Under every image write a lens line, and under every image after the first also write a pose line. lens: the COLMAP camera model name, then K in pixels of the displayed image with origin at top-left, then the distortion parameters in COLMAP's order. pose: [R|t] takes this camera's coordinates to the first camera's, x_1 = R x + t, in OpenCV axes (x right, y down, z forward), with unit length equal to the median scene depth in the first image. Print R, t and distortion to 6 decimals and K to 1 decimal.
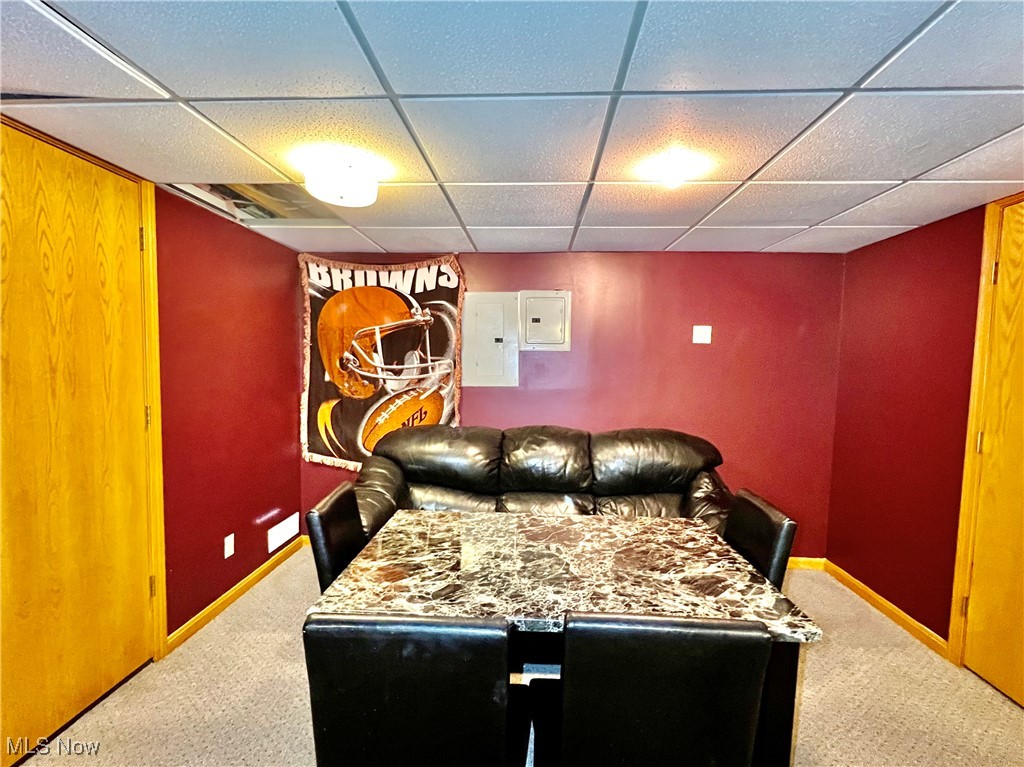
lens RADIAL K [[458.4, 0, 509.2], [0, 458.4, 392.3], [0, 0, 1]] dist [-0.000741, 0.000069]
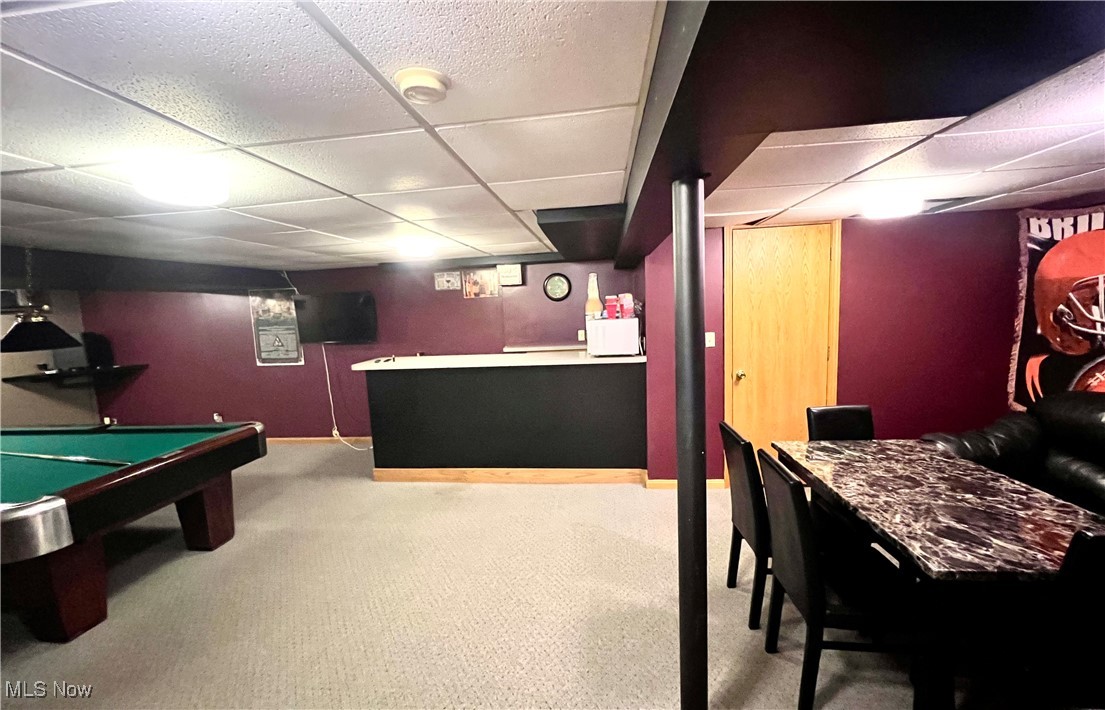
lens RADIAL K [[444.4, 0, 552.5], [0, 444.4, 355.0], [0, 0, 1]] dist [0.000761, 0.000074]
pose [[-0.052398, 0.098205, -0.993786, 0.630666], [-0.022465, 0.994785, 0.099488, -0.053522], [0.998374, 0.027539, -0.049919, 0.000644]]
